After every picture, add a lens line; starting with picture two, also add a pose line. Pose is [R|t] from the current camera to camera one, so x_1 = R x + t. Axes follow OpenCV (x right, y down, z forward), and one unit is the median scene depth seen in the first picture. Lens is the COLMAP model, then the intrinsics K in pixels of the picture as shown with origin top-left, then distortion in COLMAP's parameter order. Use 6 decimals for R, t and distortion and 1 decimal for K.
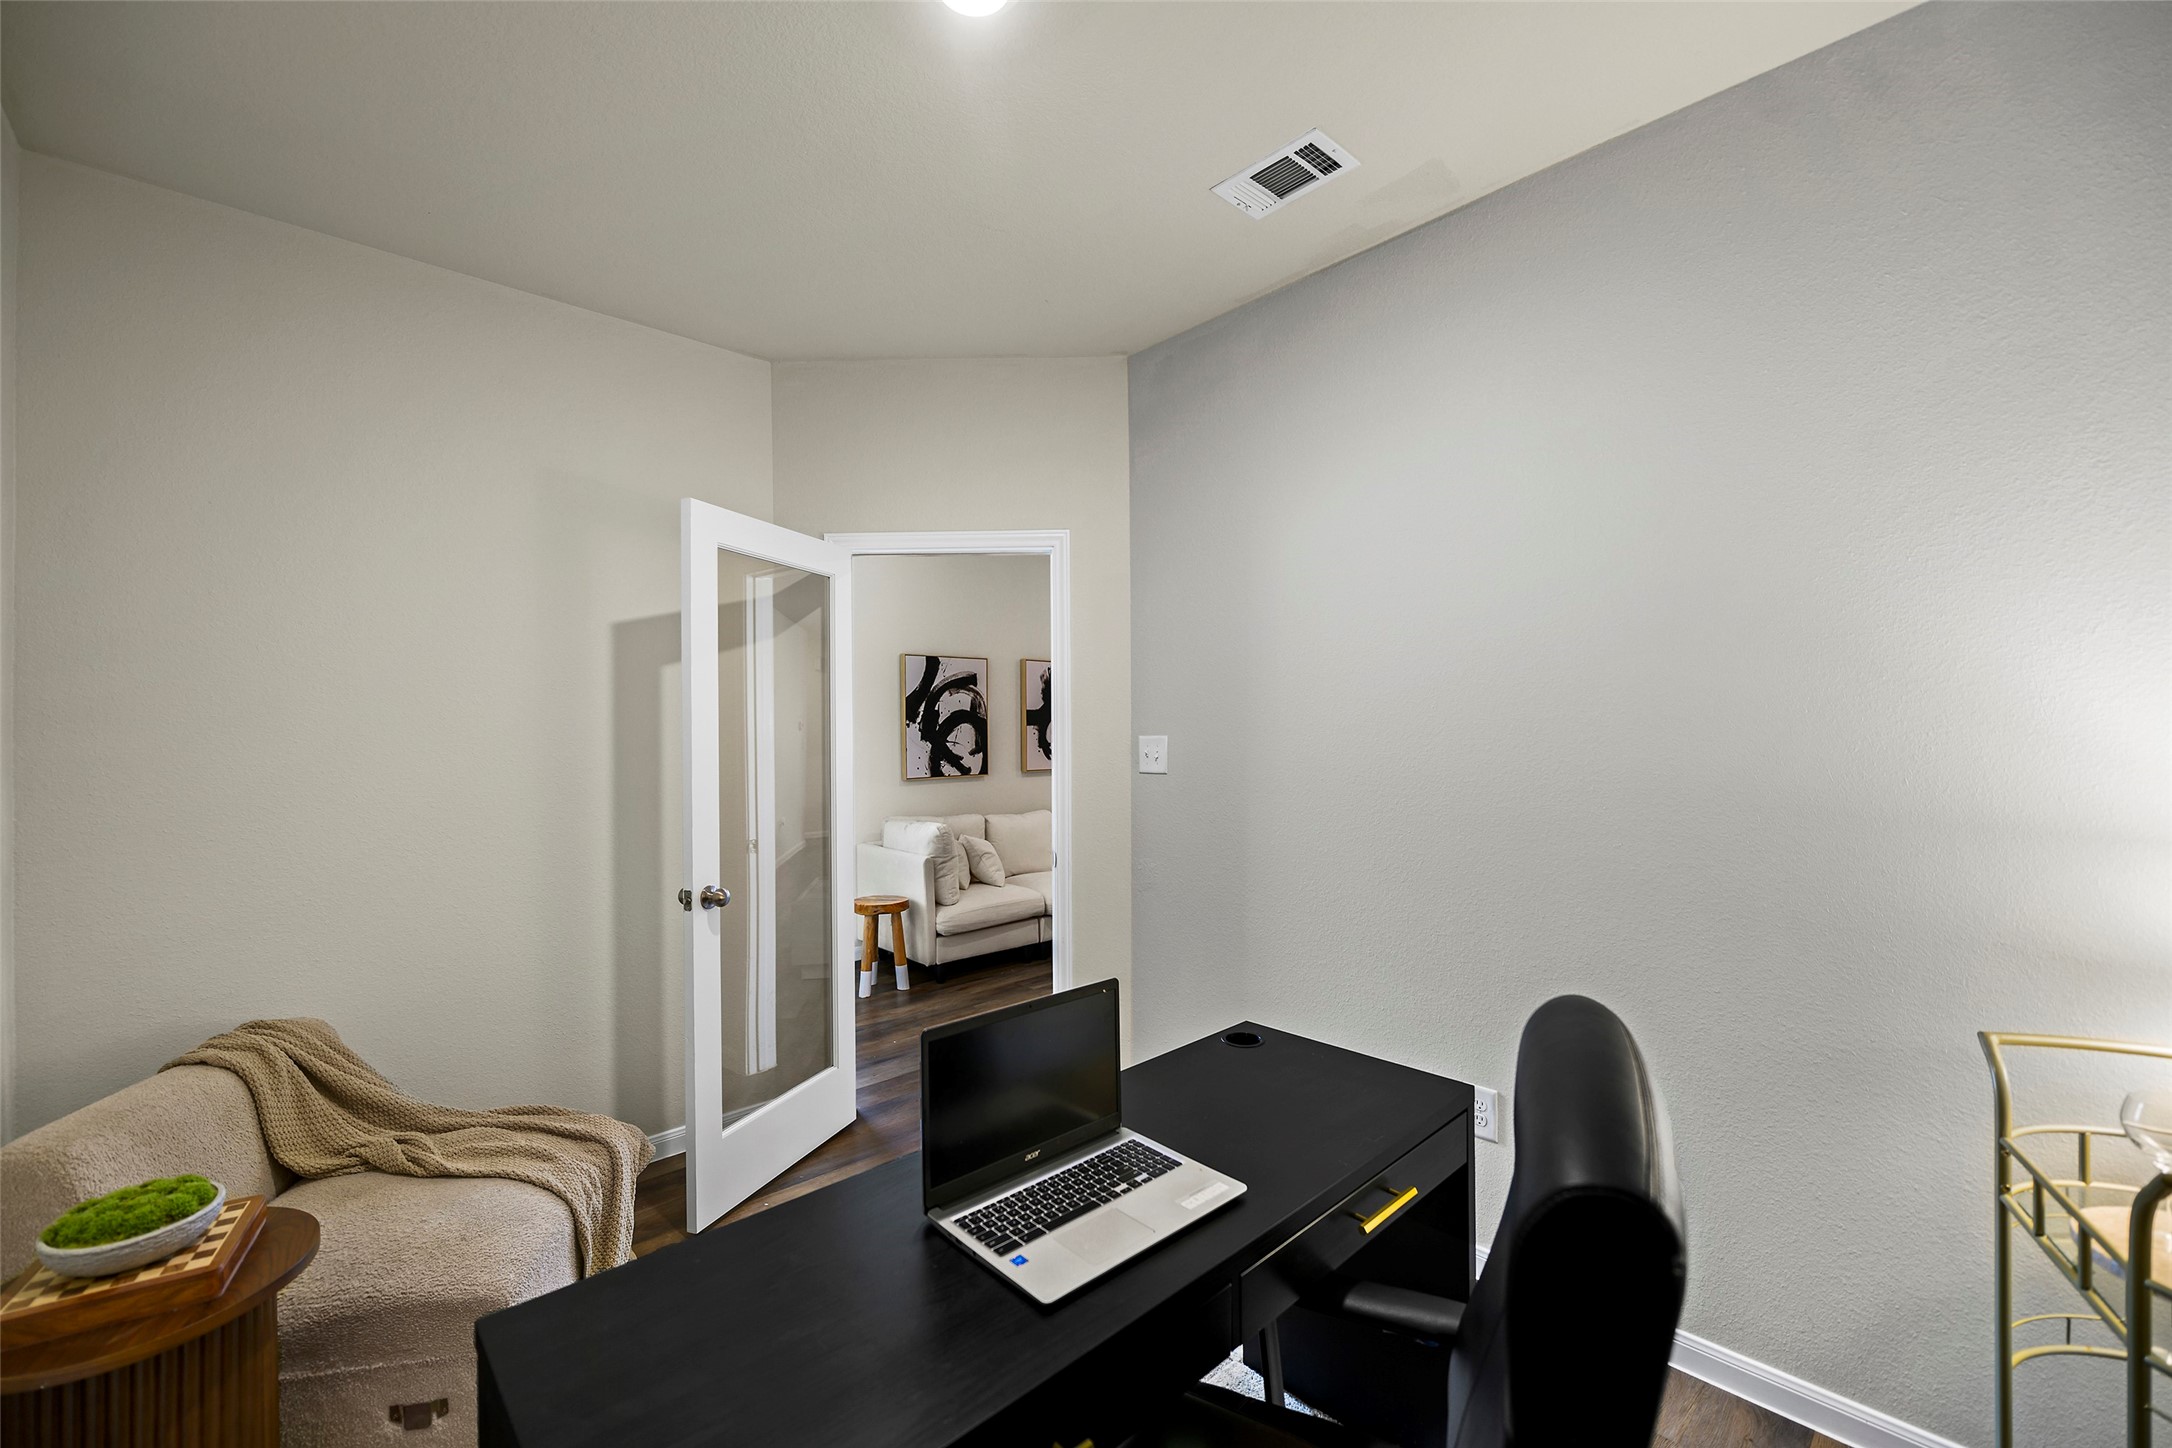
lens RADIAL K [[873.6, 0, 1086.0], [0, 873.6, 724.0], [0, 0, 1]] dist [-0.006038, -0.000075]
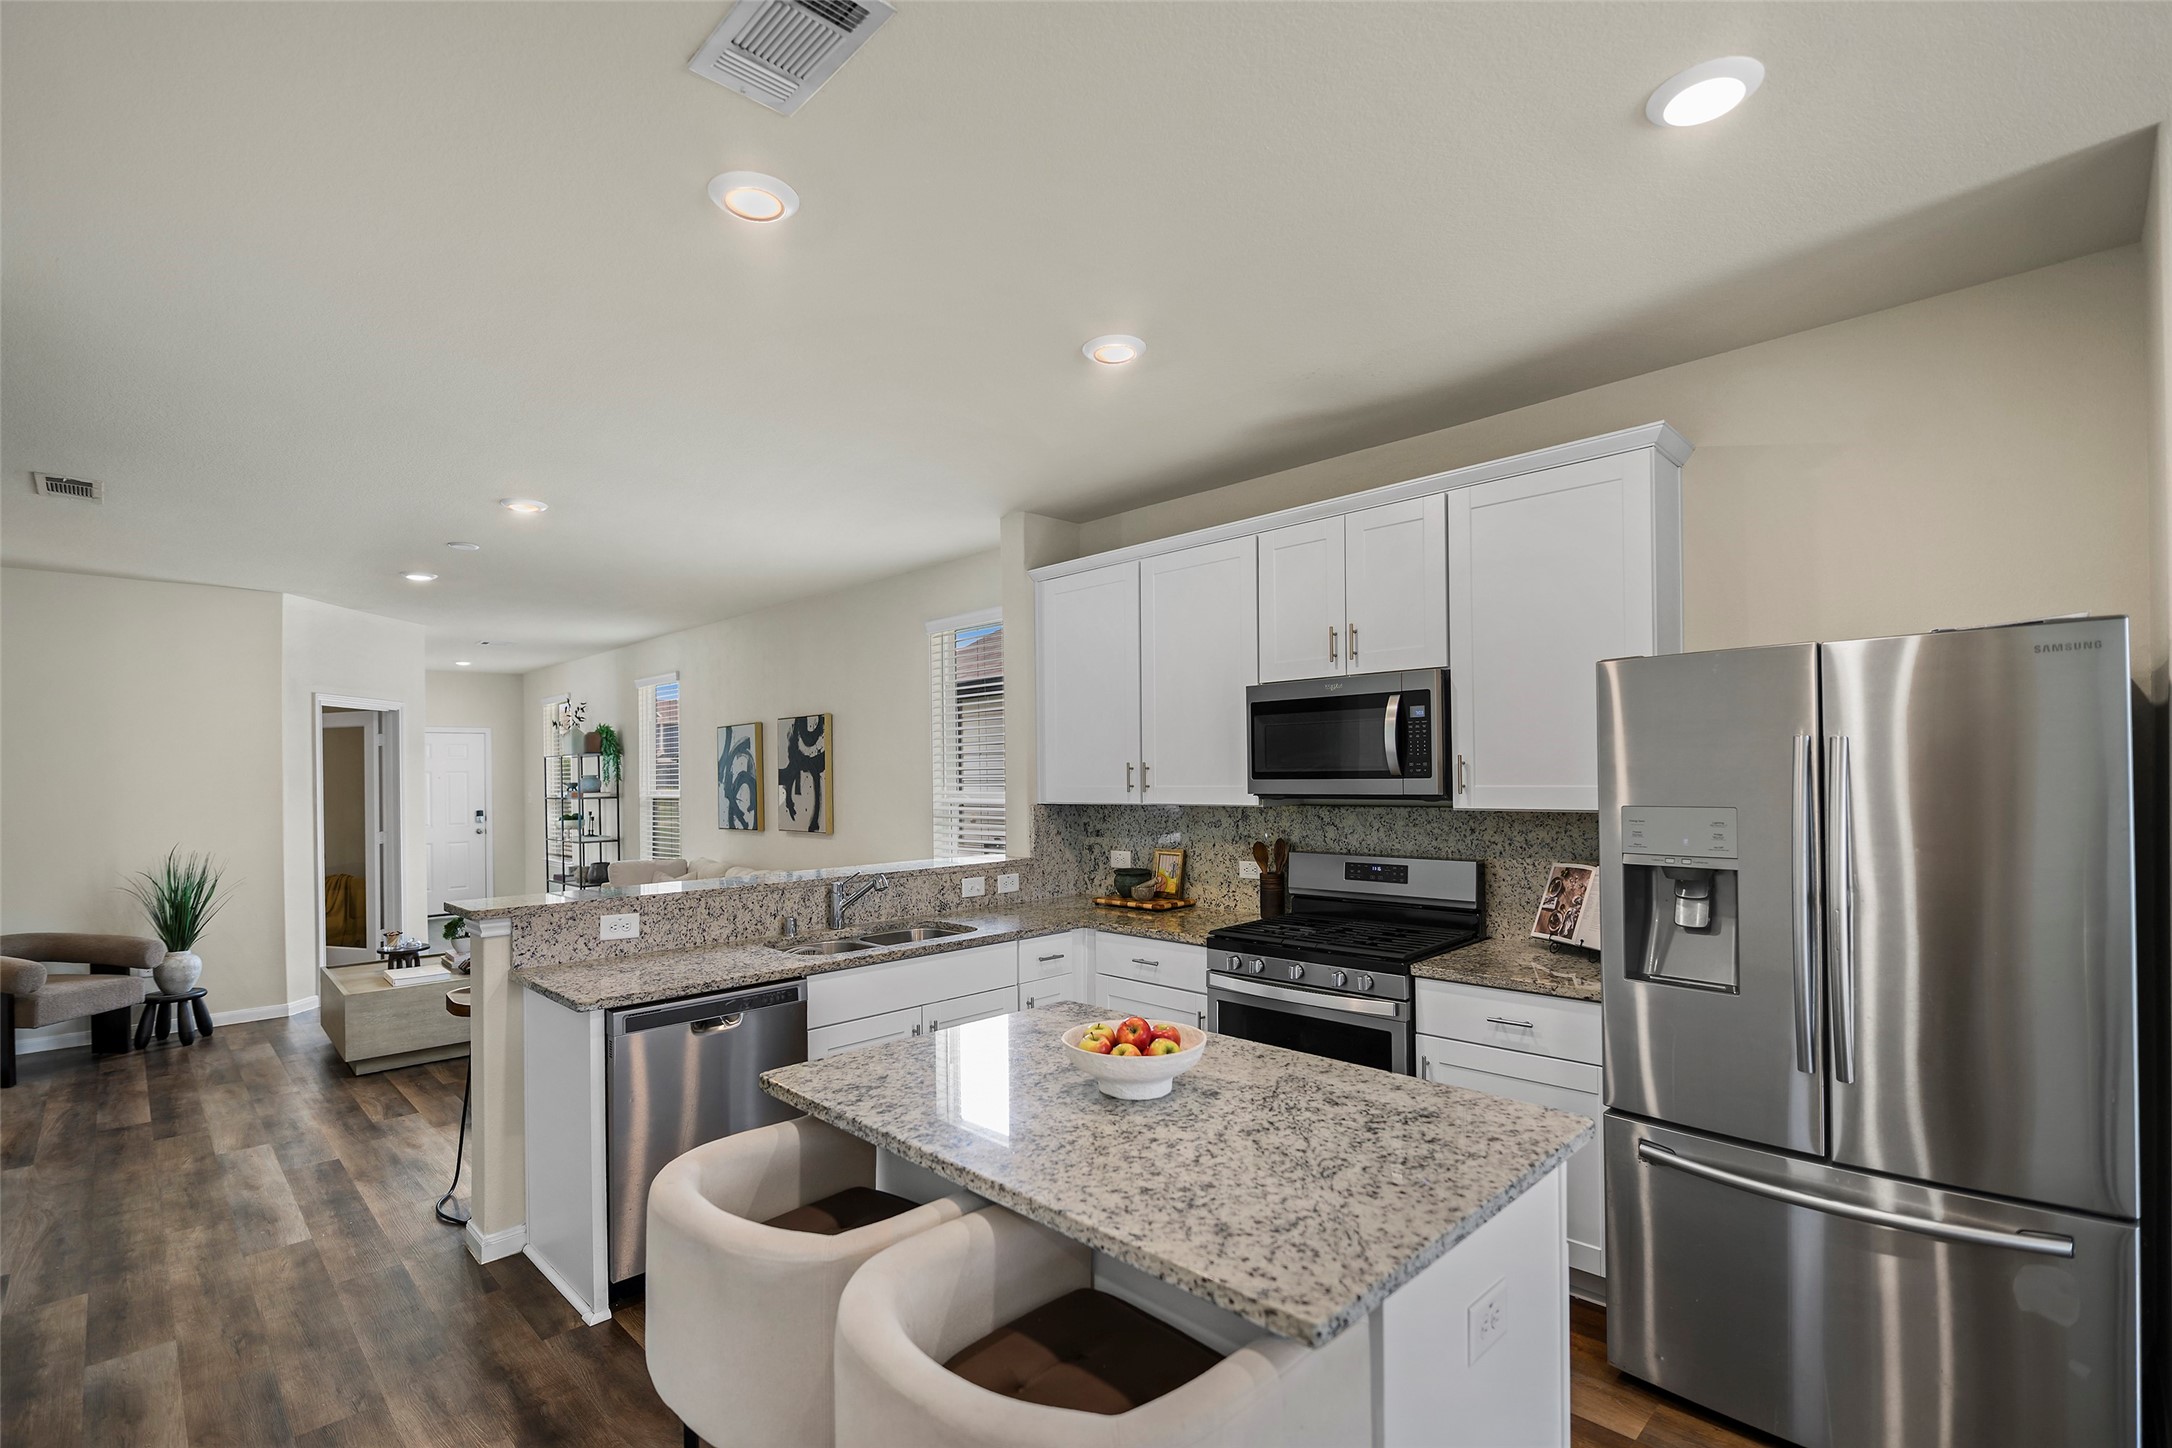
lens RADIAL K [[989.2, 0, 1075.9], [0, 989.2, 765.9], [0, 0, 1]] dist [-0.008093, 0.000255]
pose [[0.024801, 0.000642, -0.999692, 1.157226], [0.023767, 0.999717, 0.001232, -0.014527], [0.999410, -0.023790, 0.024778, 1.417204]]
